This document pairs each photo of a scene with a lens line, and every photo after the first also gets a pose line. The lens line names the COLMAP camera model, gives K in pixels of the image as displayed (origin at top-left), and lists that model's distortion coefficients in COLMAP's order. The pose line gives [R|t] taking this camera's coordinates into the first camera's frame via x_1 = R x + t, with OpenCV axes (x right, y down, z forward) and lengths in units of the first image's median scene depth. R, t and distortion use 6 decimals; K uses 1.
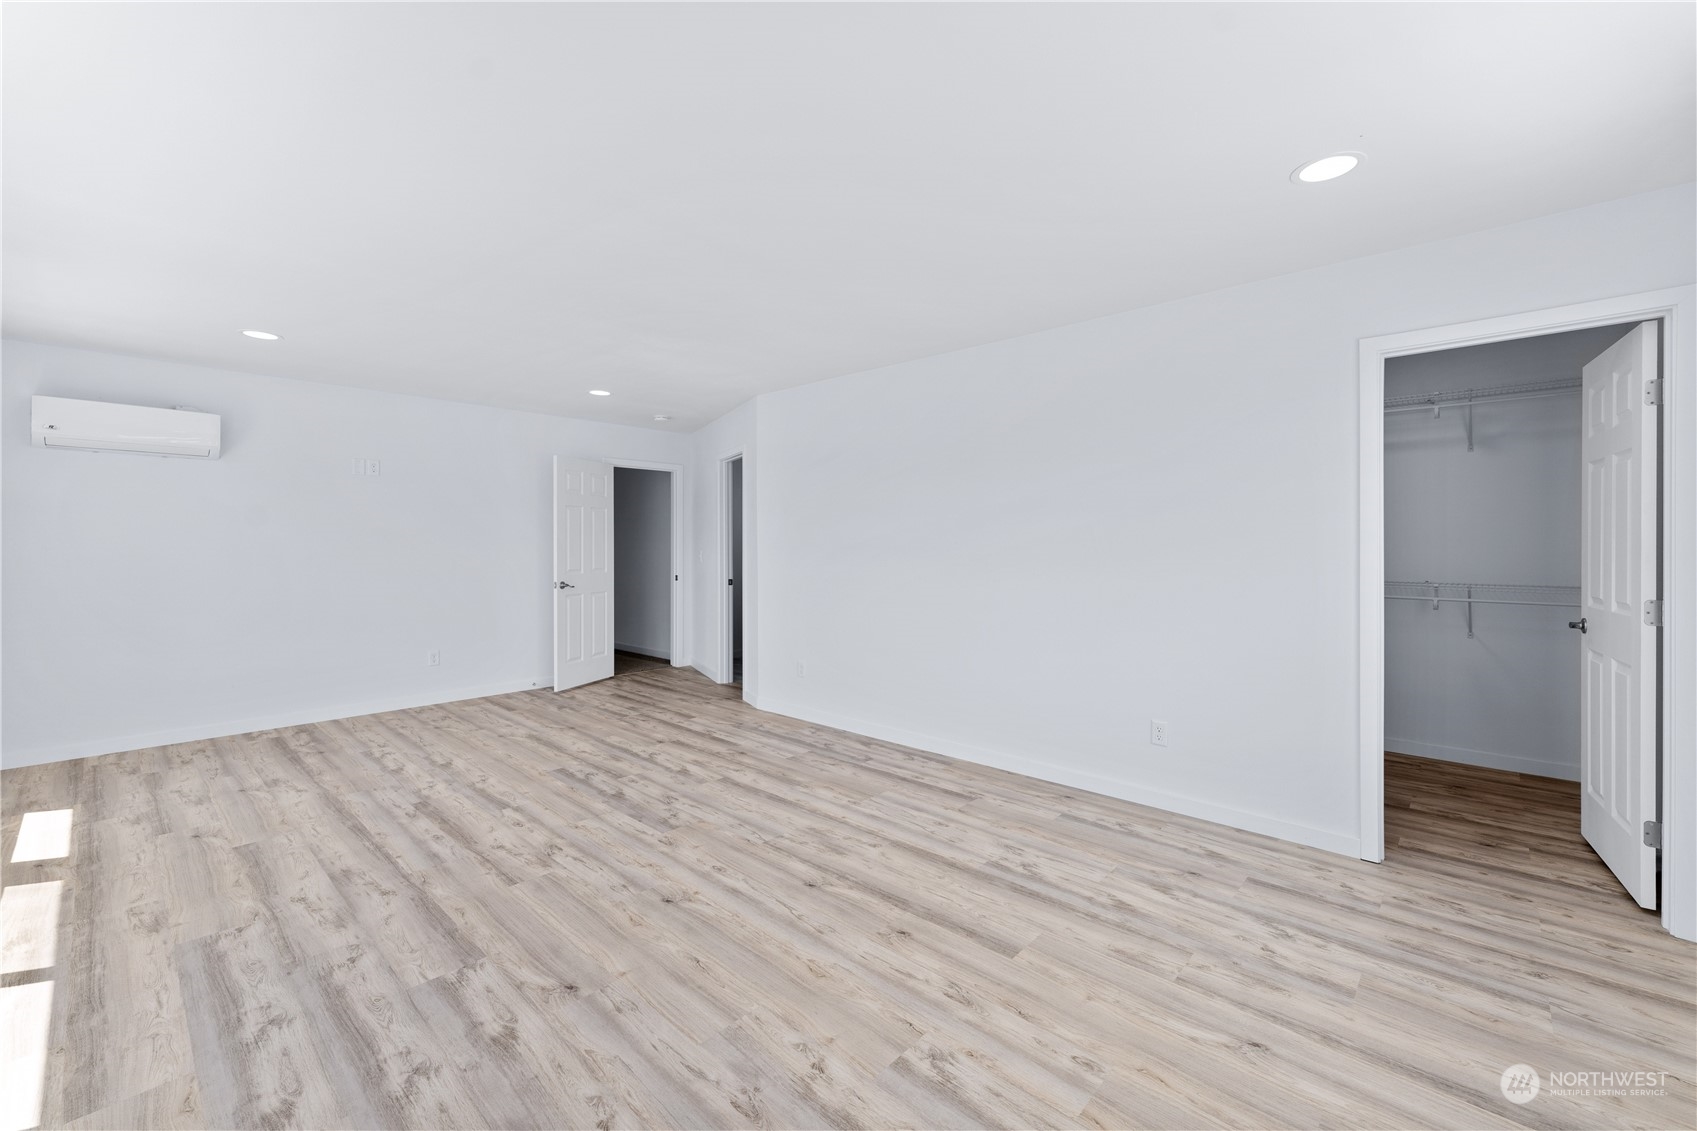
lens RADIAL K [[672.1, 0, 861.8], [0, 672.1, 545.4], [0, 0, 1]] dist [0.001961, 0.000145]
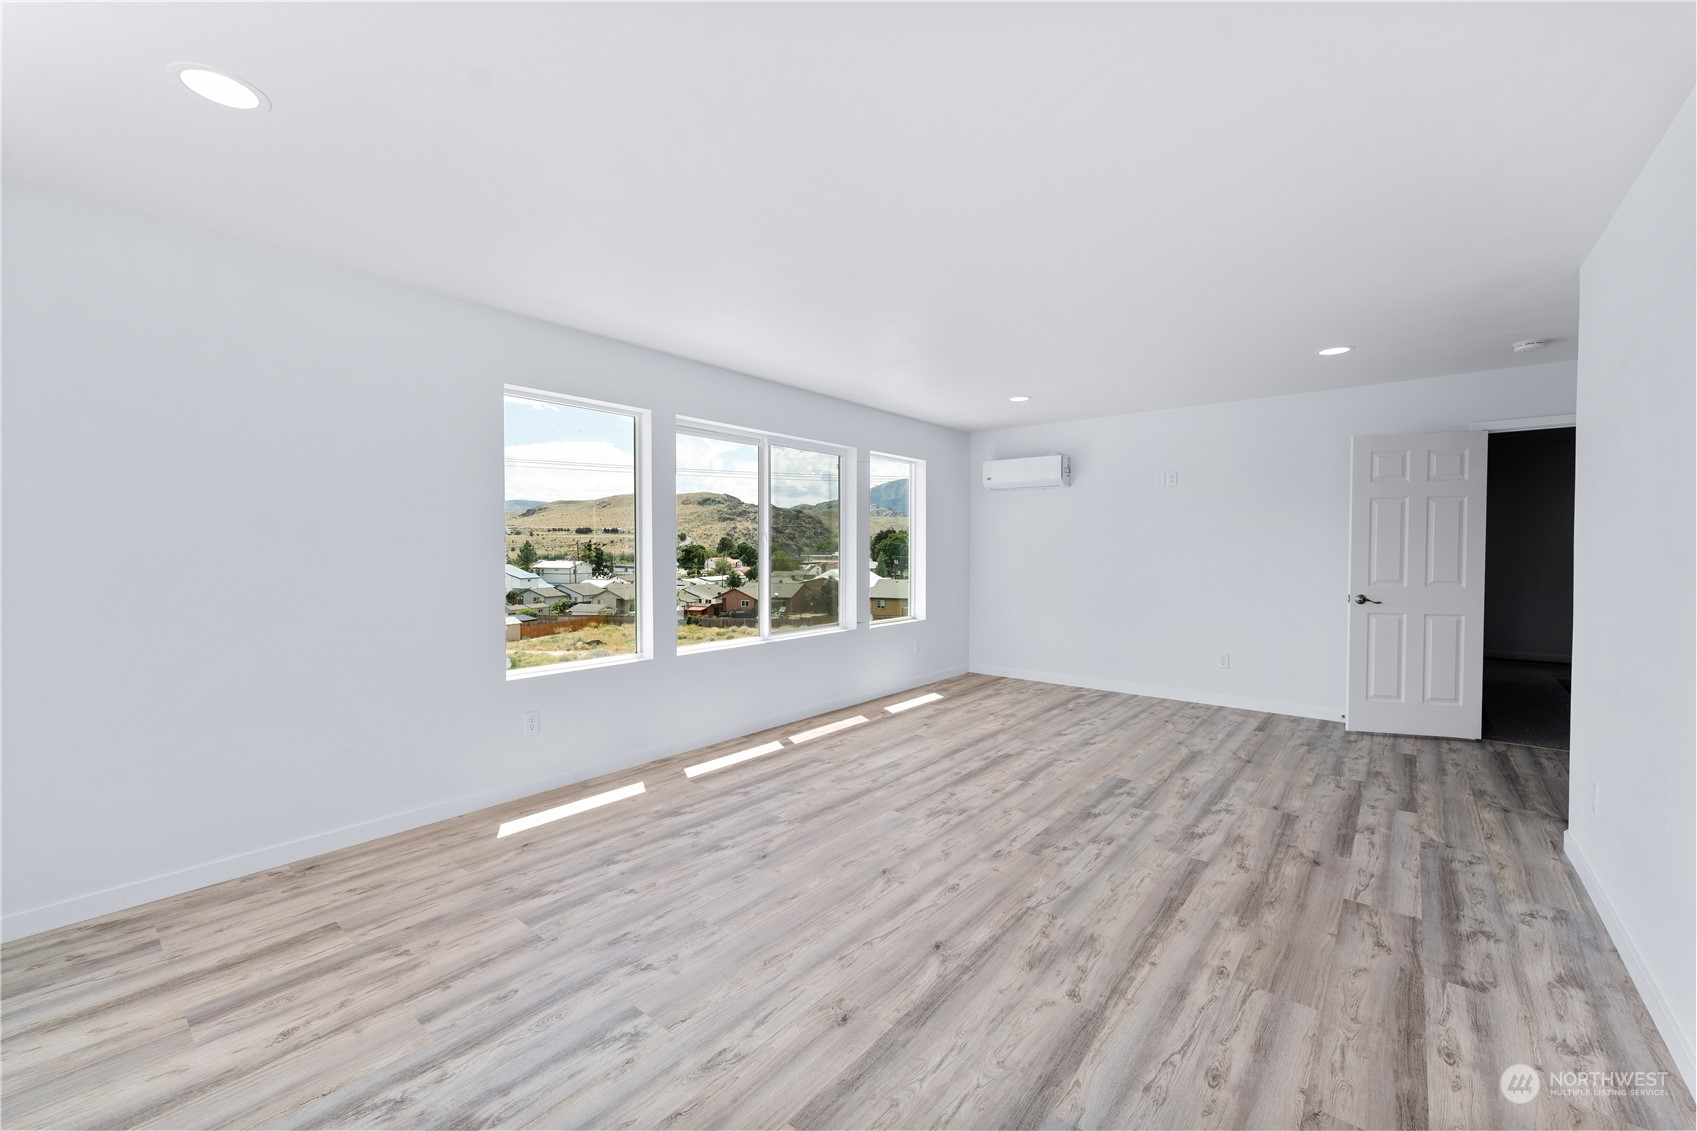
lens RADIAL K [[696.9, 0, 844.0], [0, 696.9, 566.7], [0, 0, 1]] dist [0.002271, -0.000134]
pose [[0.038862, 0.026734, -0.998887, 0.642949], [-0.002343, 0.999642, 0.026663, 0.006971], [0.999242, 0.001304, 0.038911, 0.702411]]
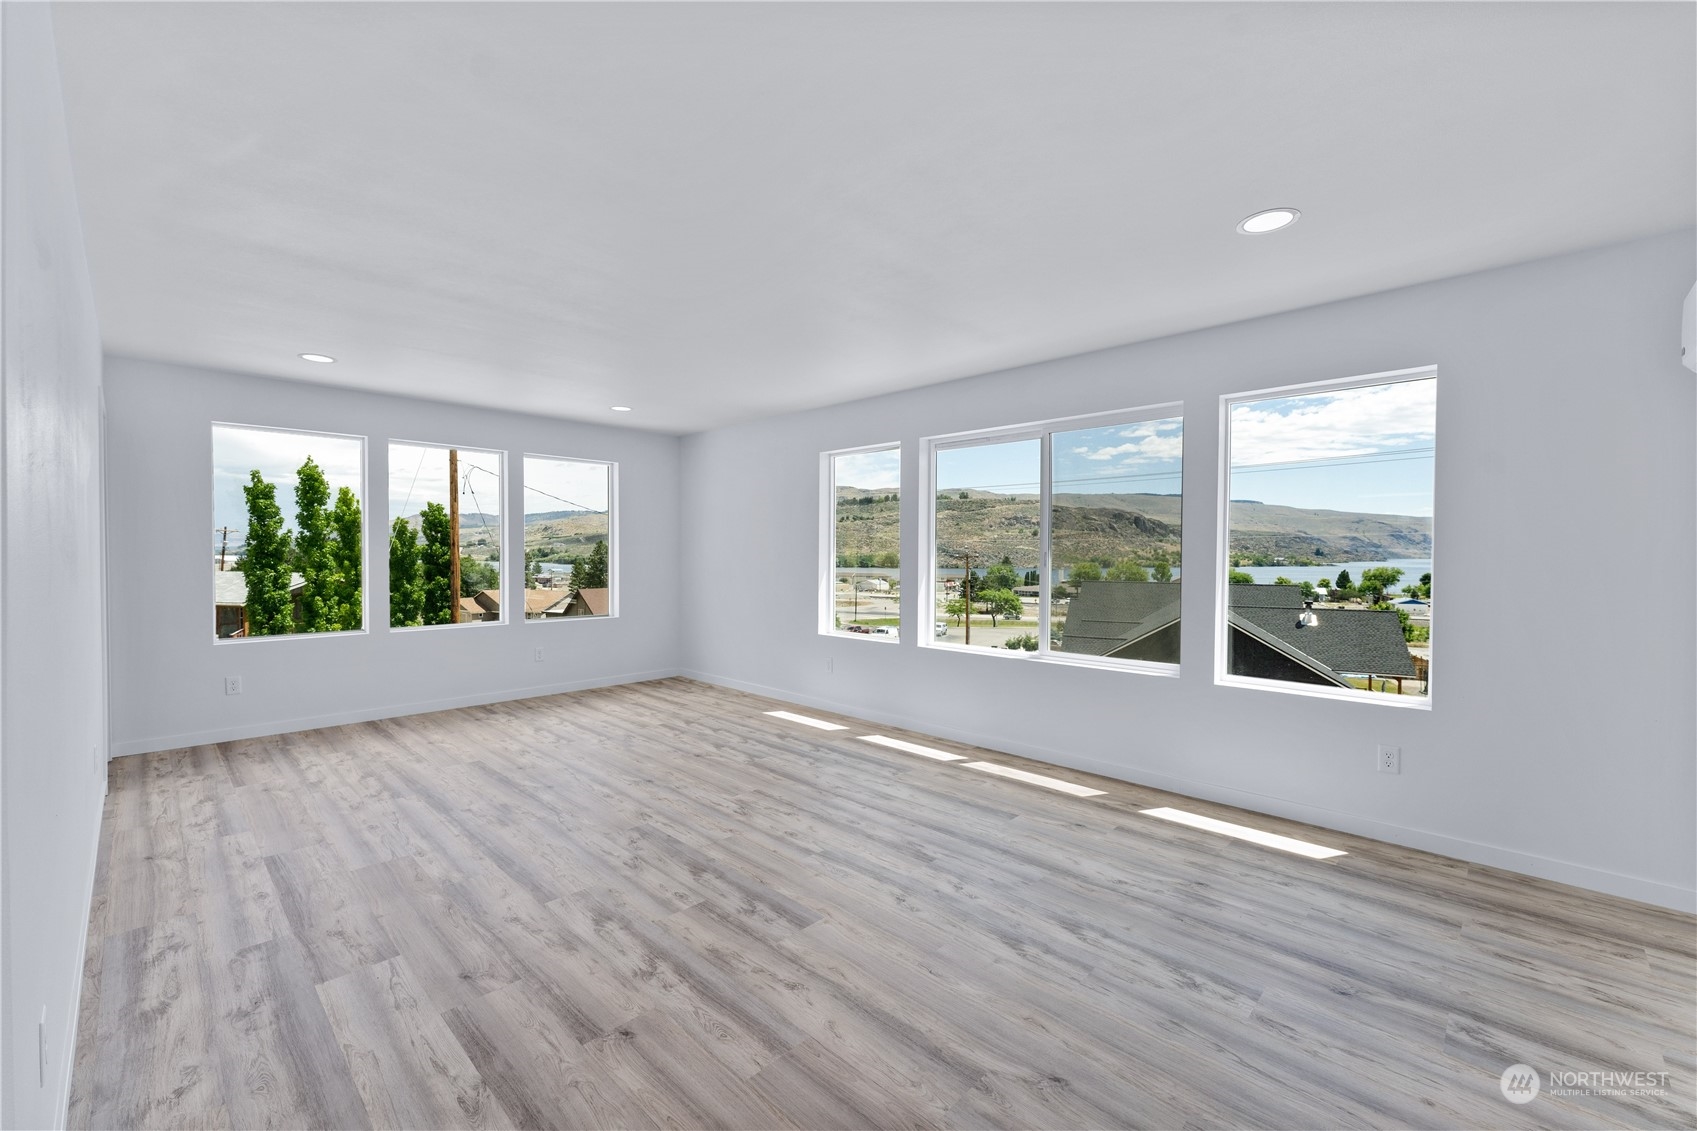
lens RADIAL K [[696.9, 0, 844.0], [0, 696.9, 566.7], [0, 0, 1]] dist [0.002271, -0.000134]
pose [[-0.998253, -0.005026, 0.058875, -0.649235], [-0.003777, 0.999766, 0.021302, 0.003030], [-0.058969, 0.021042, -0.998038, 2.012375]]
